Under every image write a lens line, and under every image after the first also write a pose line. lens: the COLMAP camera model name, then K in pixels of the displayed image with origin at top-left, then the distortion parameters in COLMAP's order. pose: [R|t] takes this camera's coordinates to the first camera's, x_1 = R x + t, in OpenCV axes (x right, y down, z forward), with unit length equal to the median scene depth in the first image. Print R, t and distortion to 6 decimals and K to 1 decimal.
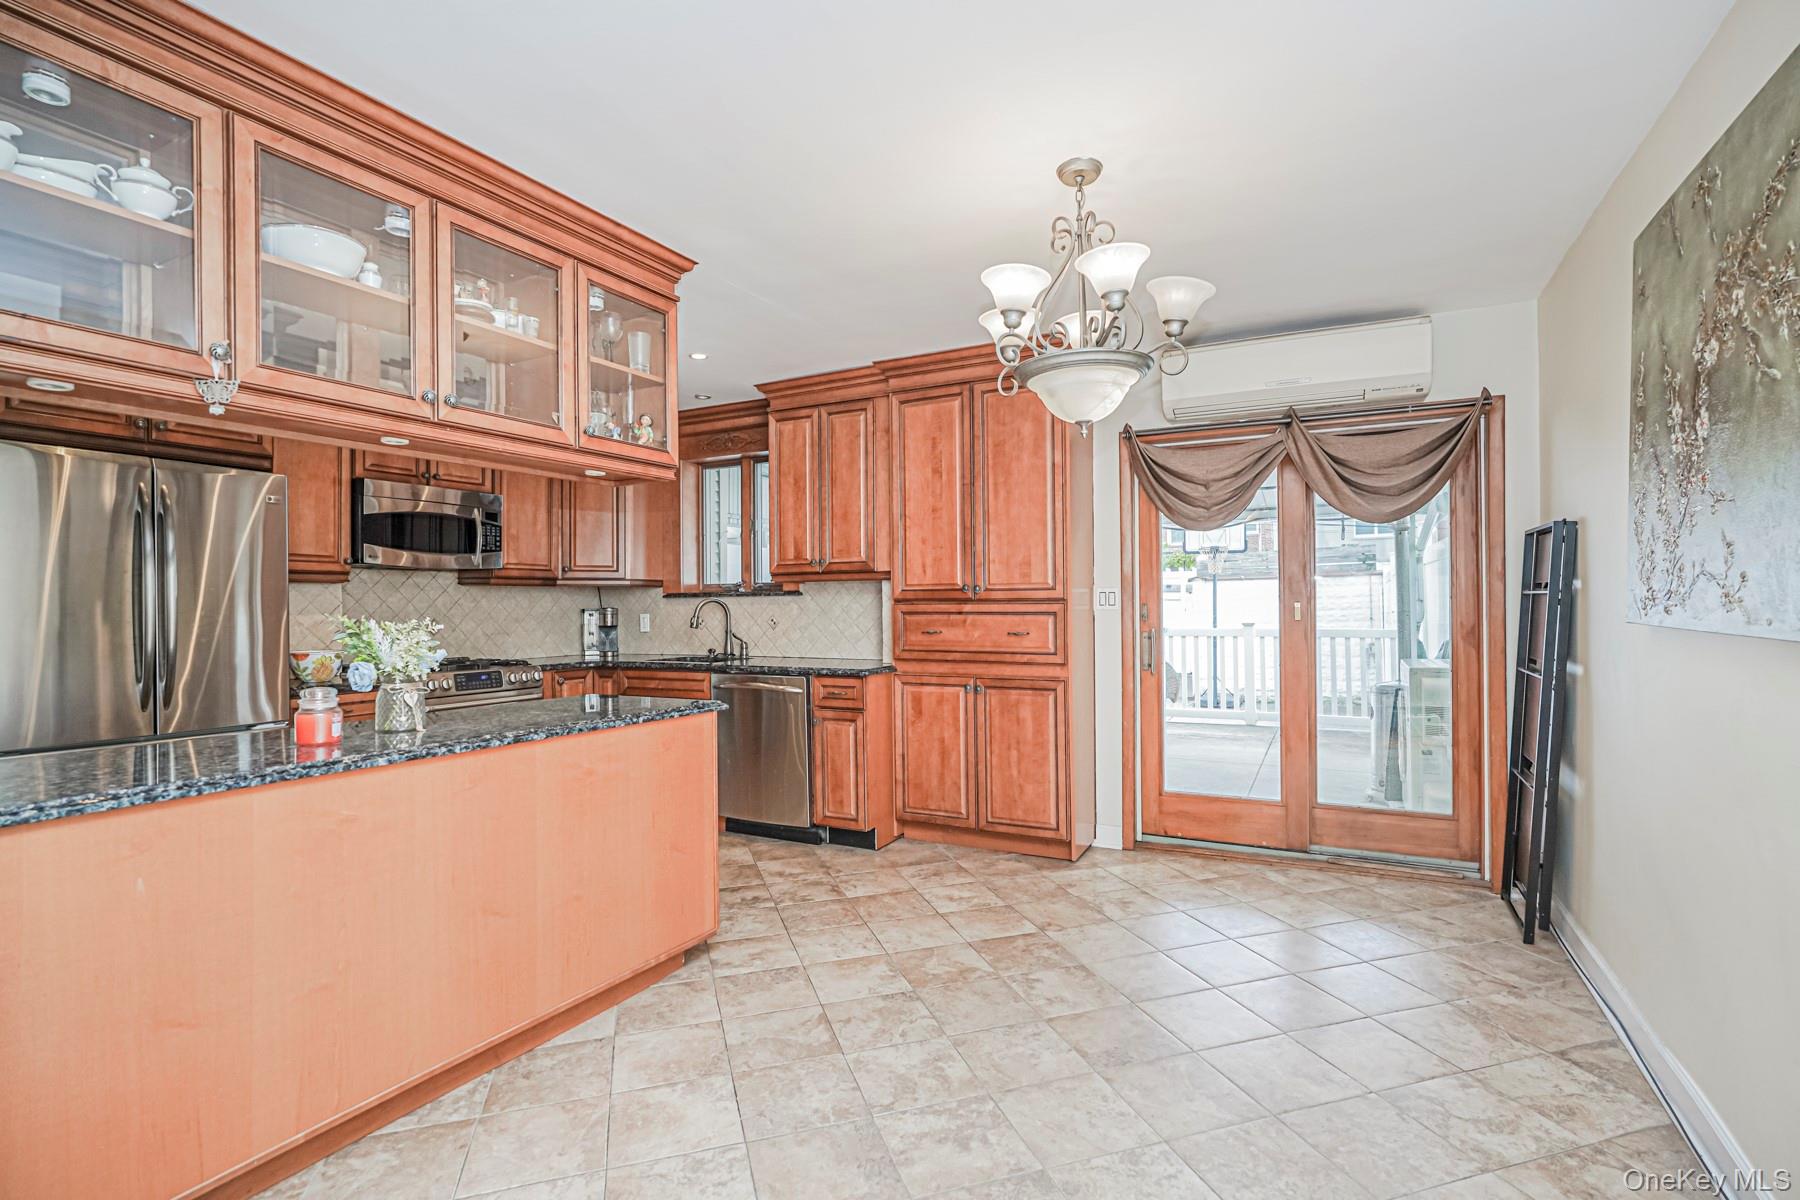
lens RADIAL K [[822.2, 0, 907.9], [0, 822.2, 597.7], [0, 0, 1]] dist [-0.008510, 0.003797]
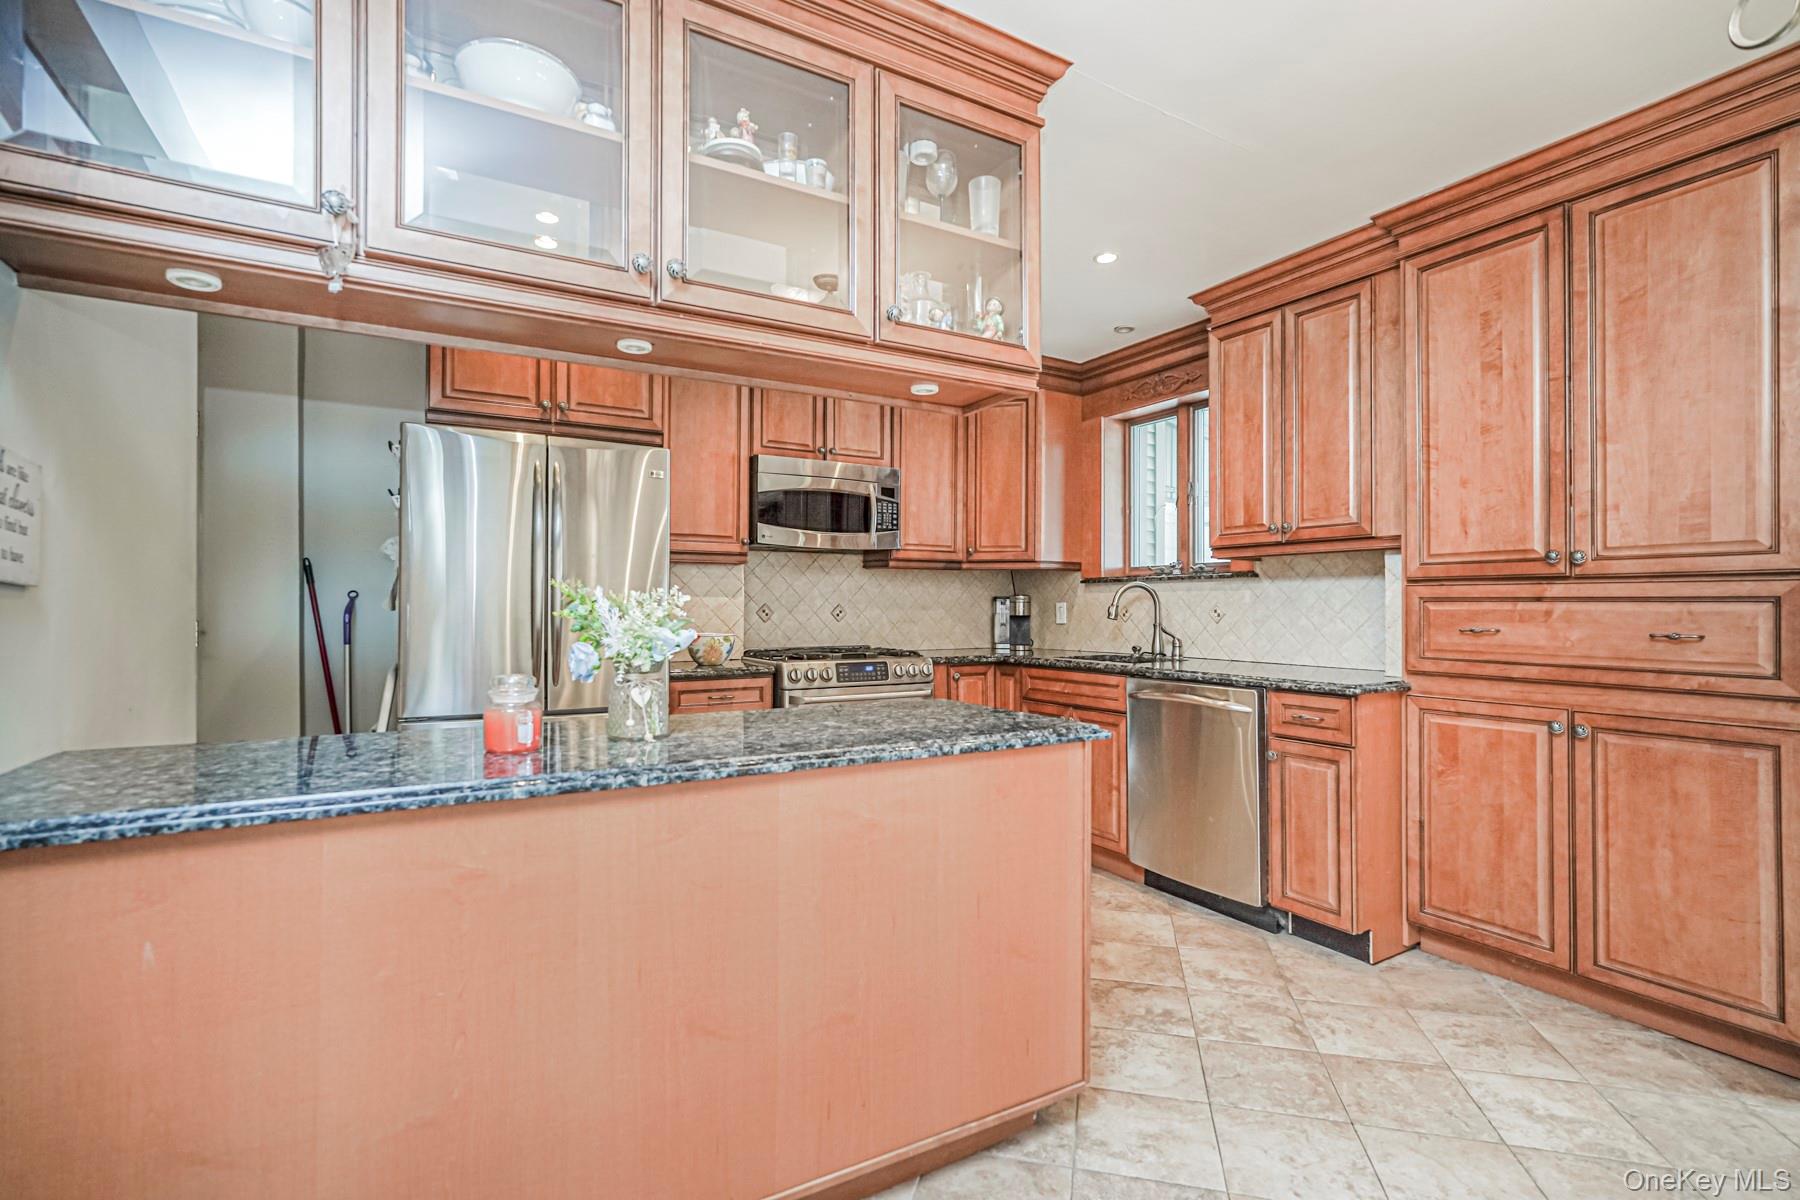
lens RADIAL K [[822.2, 0, 895.2], [0, 822.2, 604.2], [0, 0, 1]] dist [-0.008510, 0.003797]
pose [[0.846371, 0.007841, -0.532537, -0.014941], [-0.002237, 0.999935, 0.011167, 0.017242], [0.532590, -0.008260, 0.846333, 0.261926]]
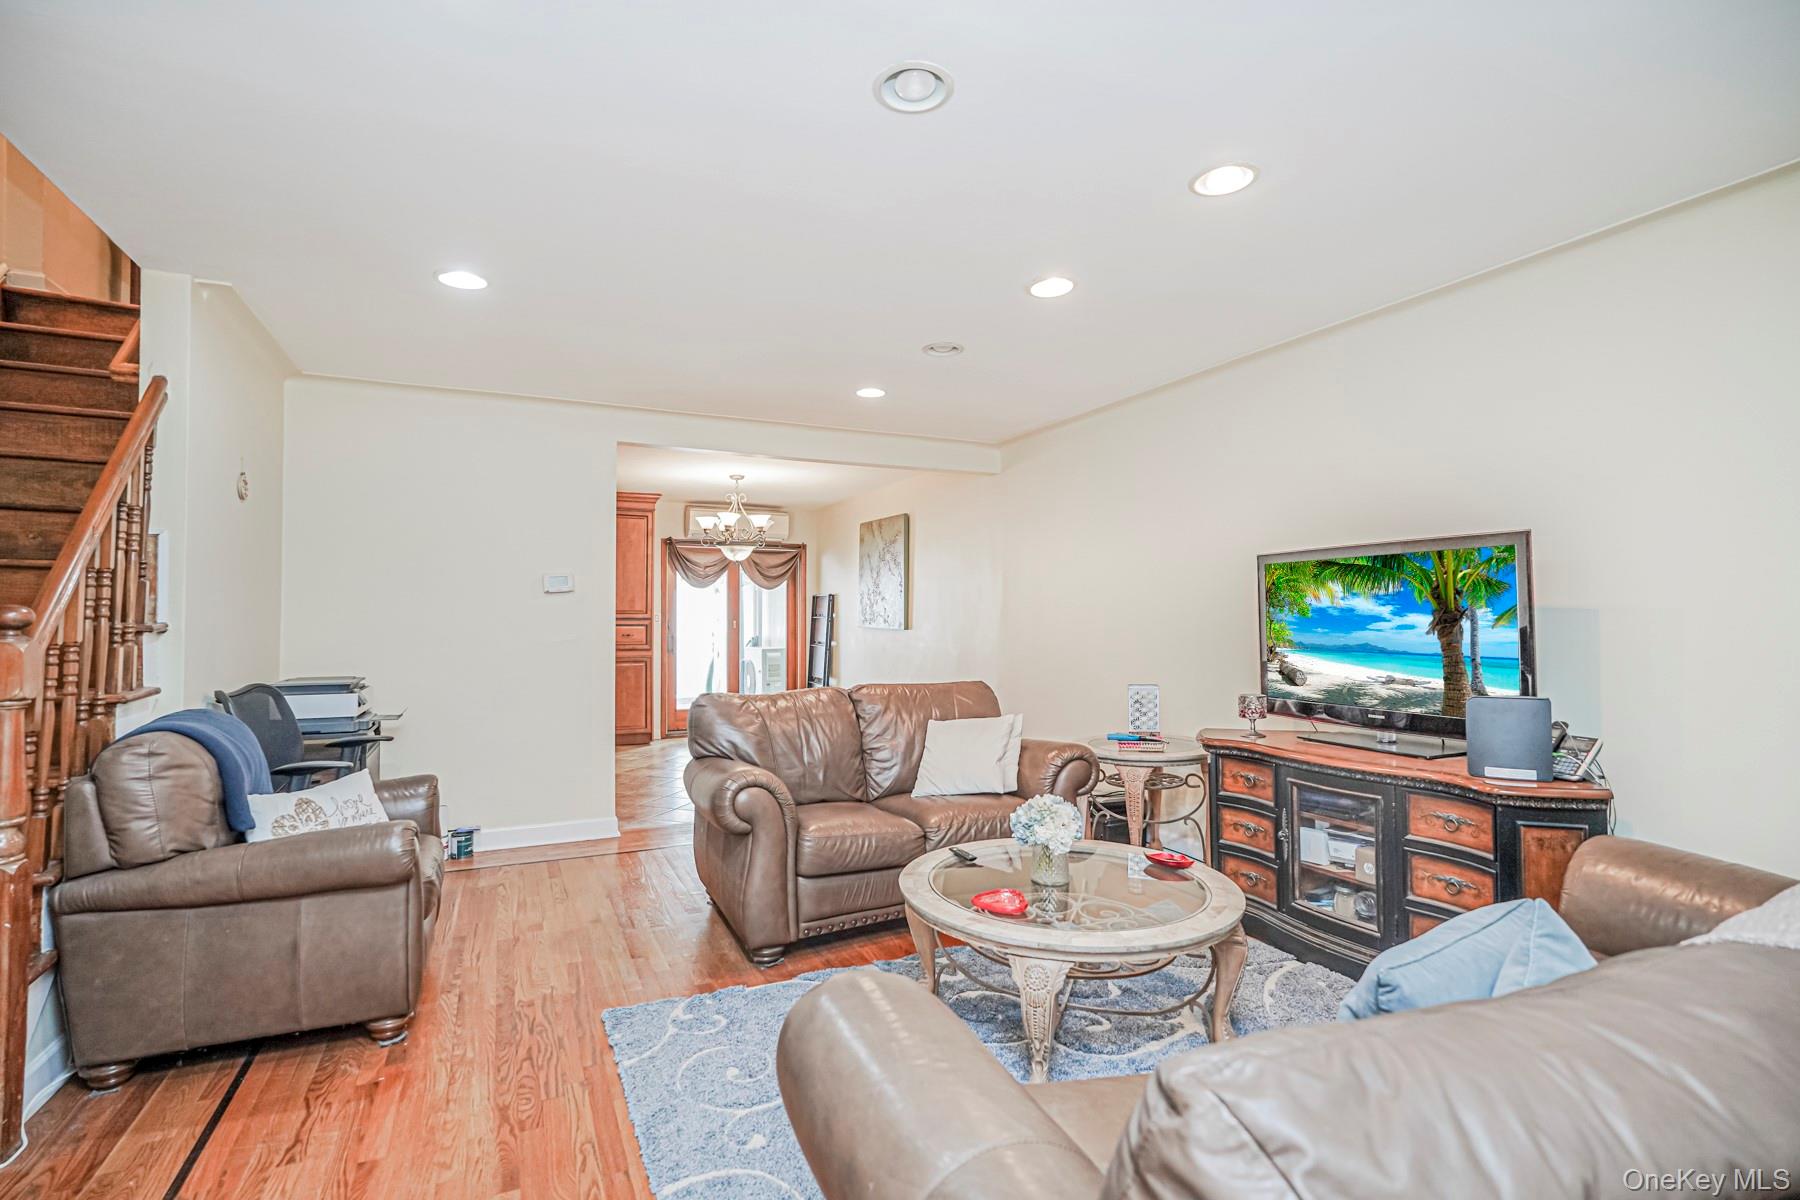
lens RADIAL K [[822.2, 0, 900.9], [0, 822.2, 597.9], [0, 0, 1]] dist [-0.008510, 0.003797]
pose [[0.609408, 0.032790, 0.792179, -1.070664], [-0.014273, 0.999436, -0.030389, 0.005416], [-0.792729, 0.007212, 0.609532, -0.775726]]
